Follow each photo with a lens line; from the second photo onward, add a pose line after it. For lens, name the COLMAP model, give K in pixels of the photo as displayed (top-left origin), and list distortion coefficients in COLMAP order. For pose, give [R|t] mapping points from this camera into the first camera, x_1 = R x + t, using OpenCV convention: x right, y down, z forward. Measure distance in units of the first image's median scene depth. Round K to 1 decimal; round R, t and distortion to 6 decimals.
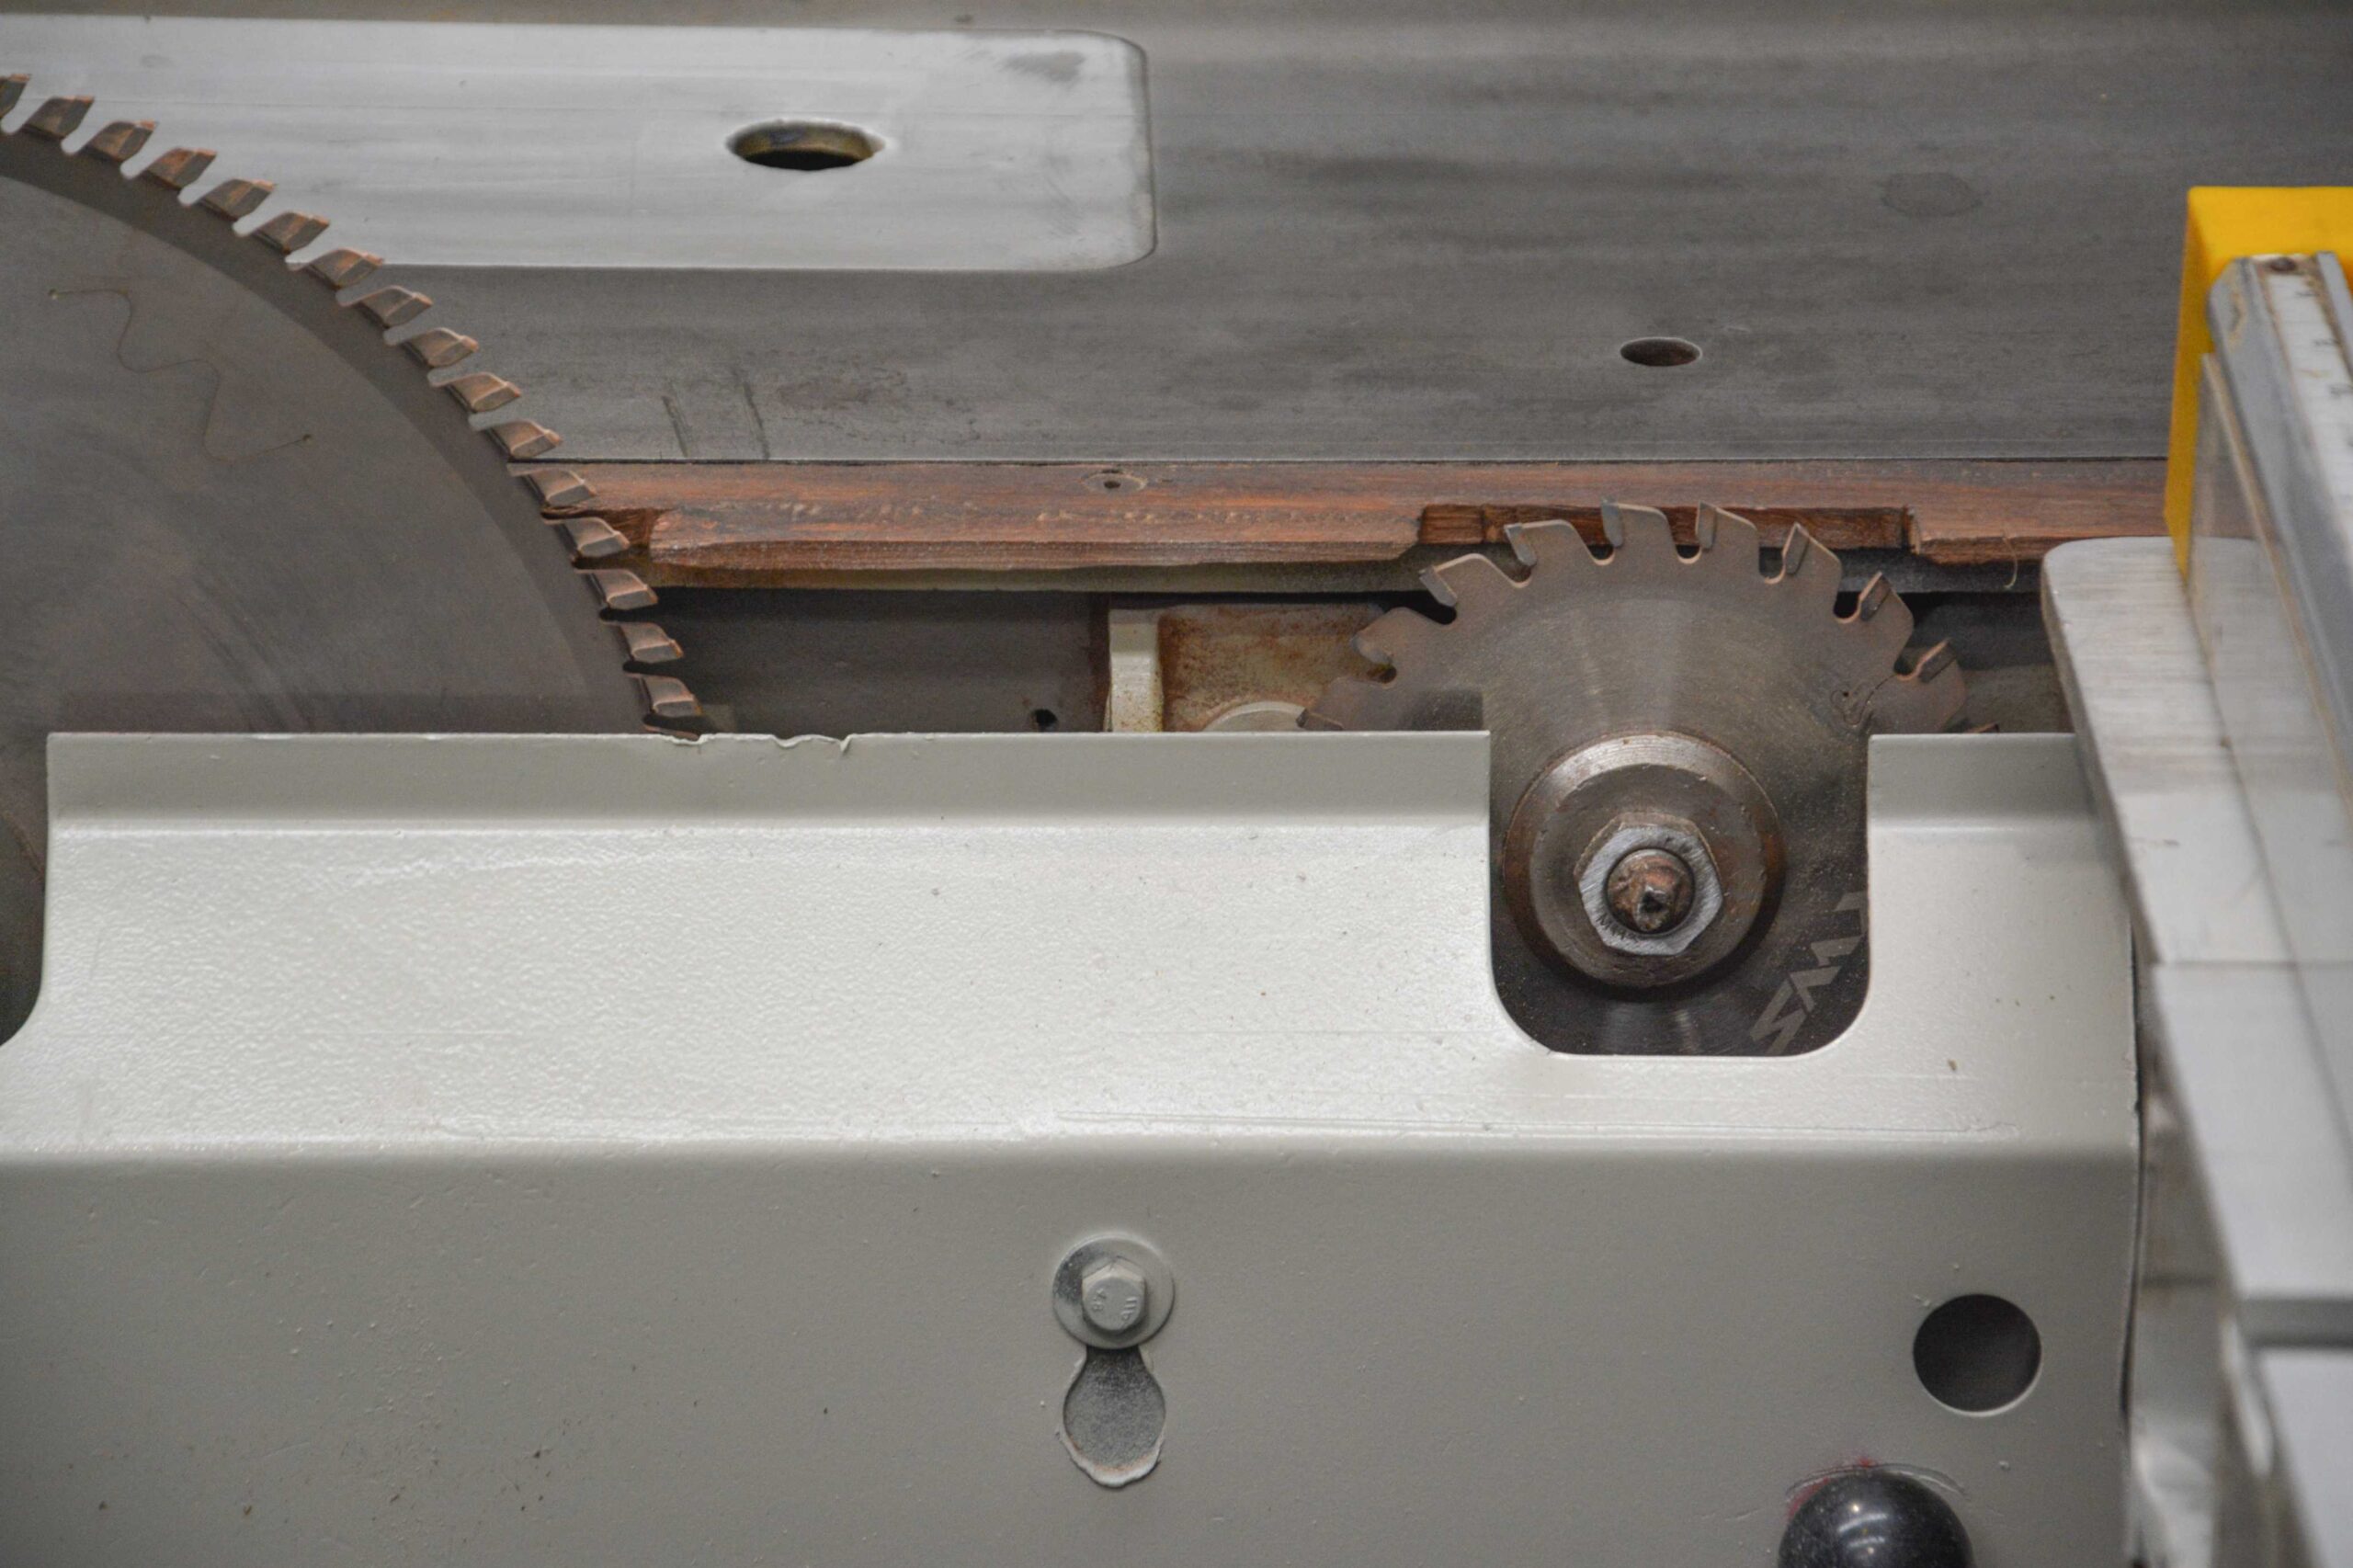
lens RADIAL K [[10420.1, 0, 1177.2], [0, 10420.1, 863.7], [0, 0, 1]] dist [1.512136, 0.000000]
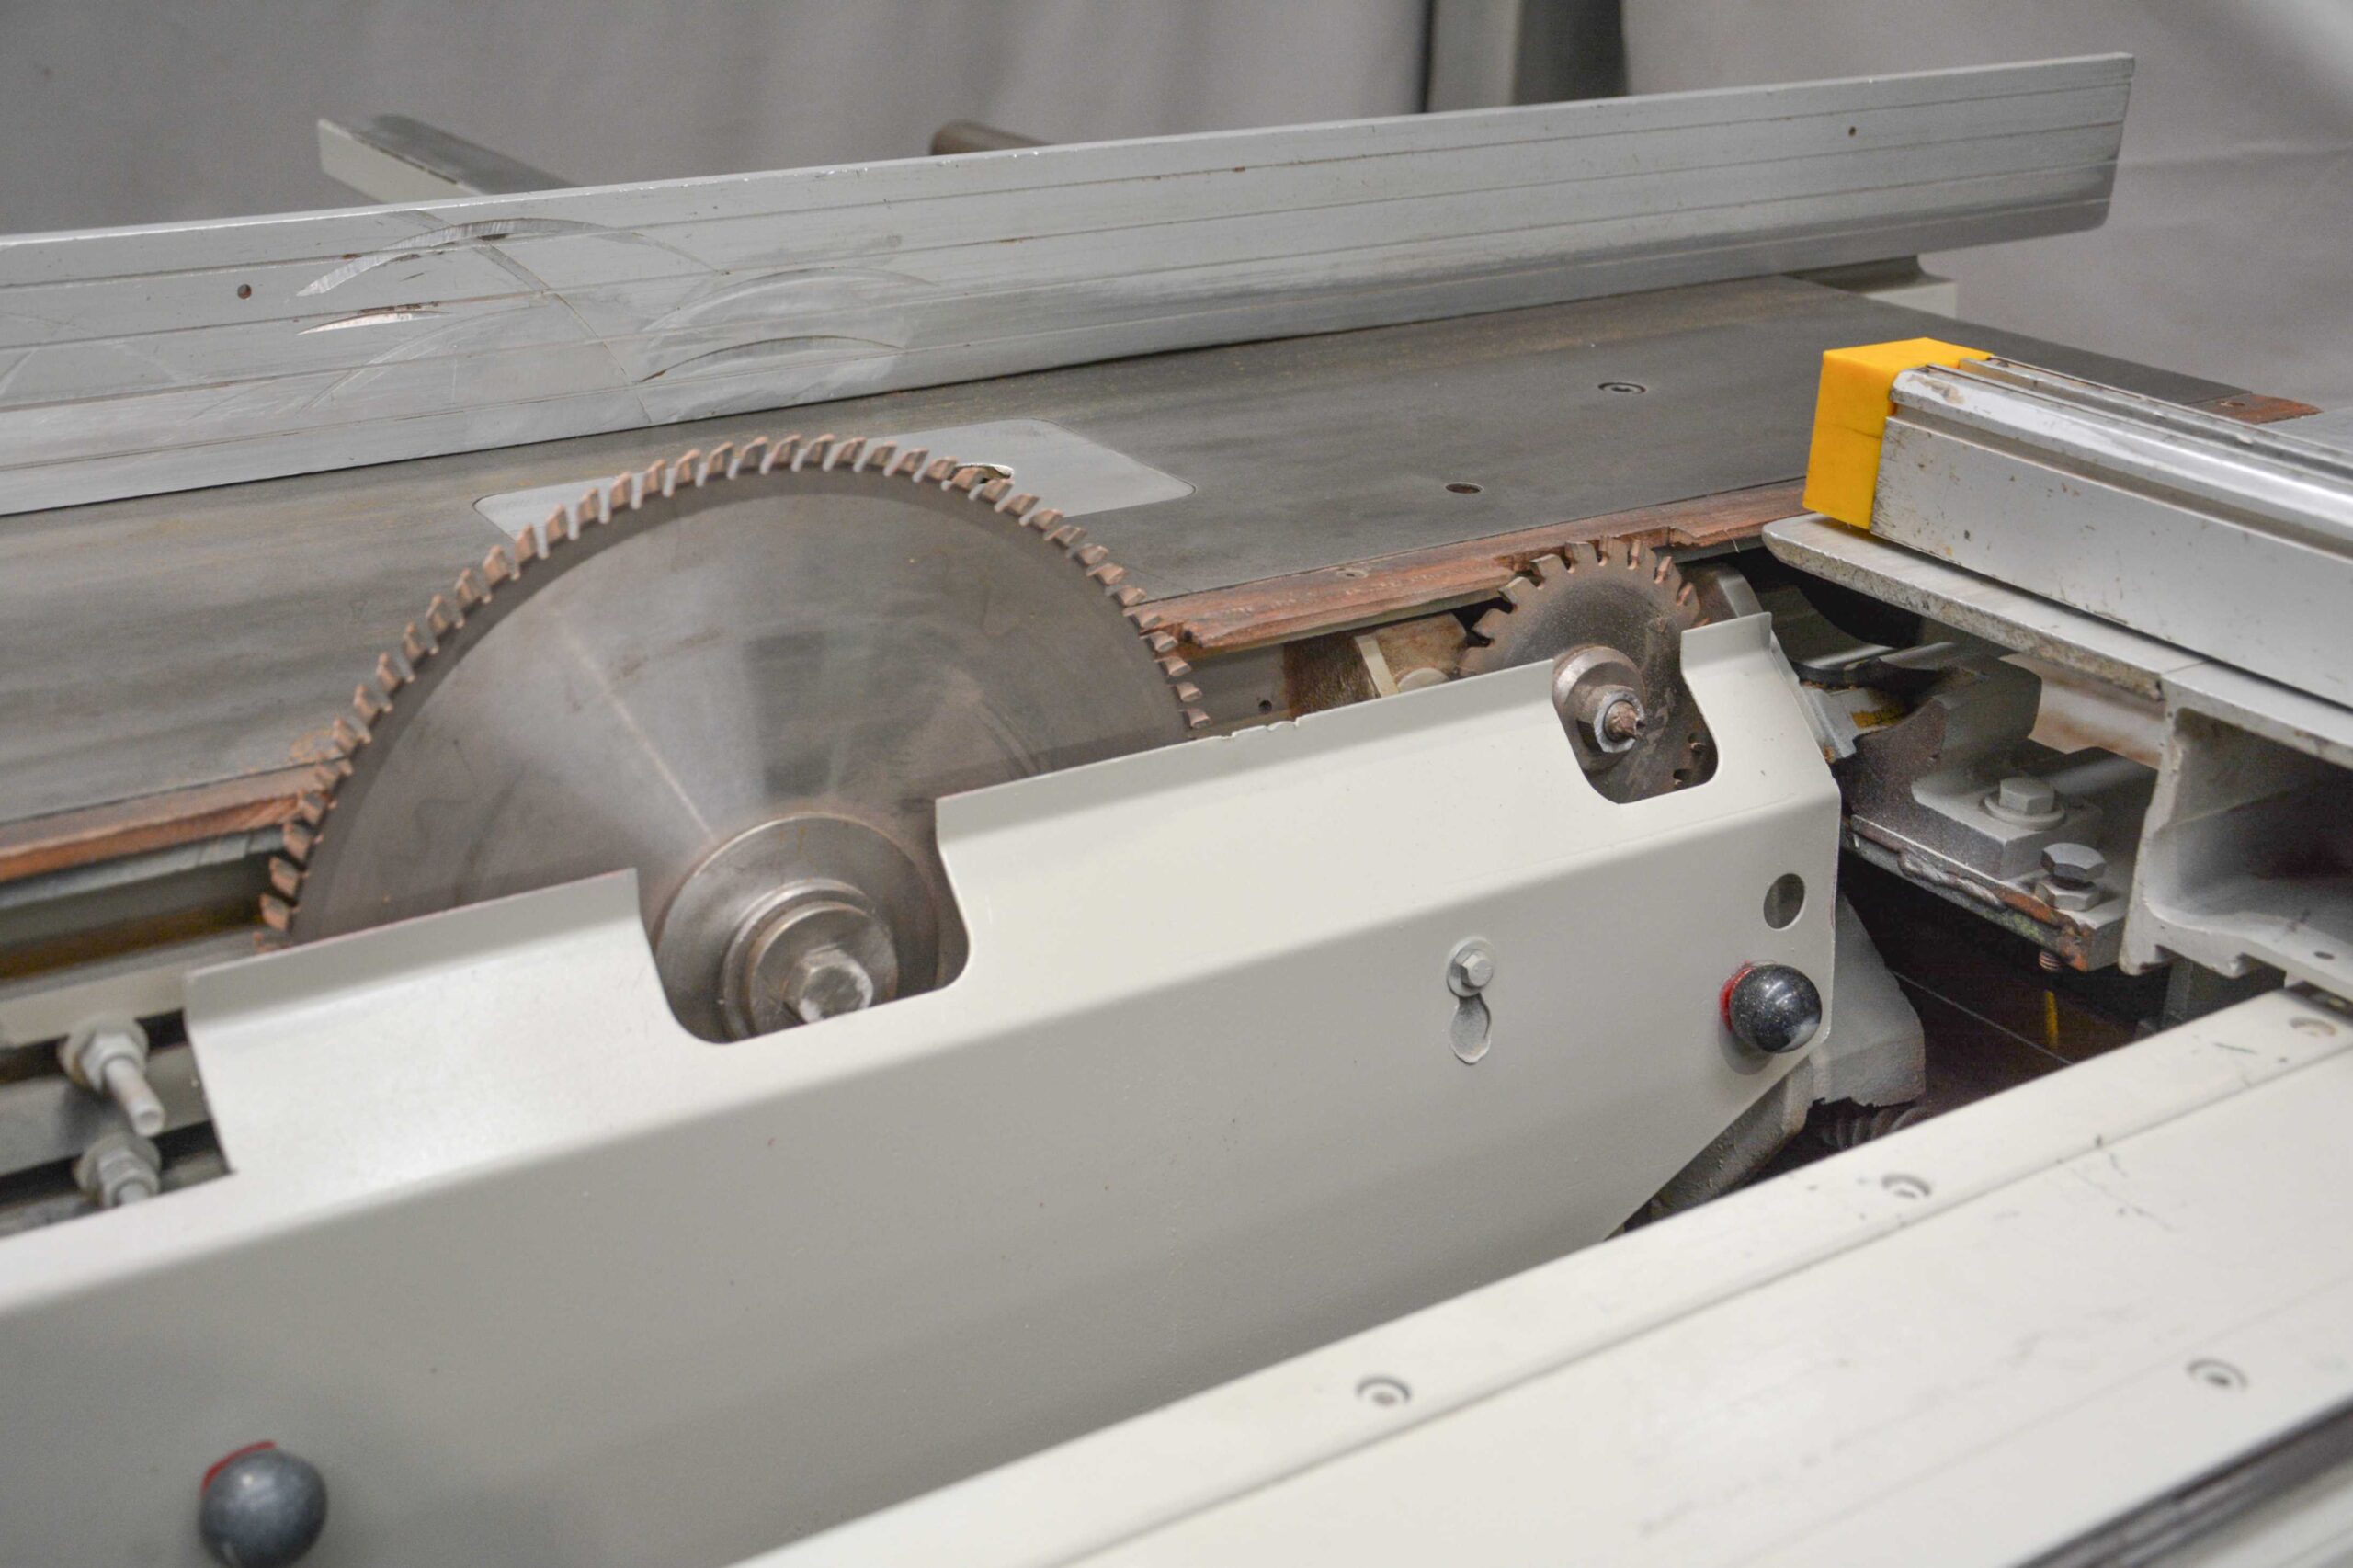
lens RADIAL K [[2568.2, 0, 1080.6], [0, 2568.2, 871.2], [0, 0, 1]] dist [-0.019238, 0.000000]
pose [[0.868874, -0.213201, 0.446771, -0.285287], [0.194774, 0.976946, 0.087408, -0.033994], [-0.455106, 0.011073, 0.890368, 0.589978]]
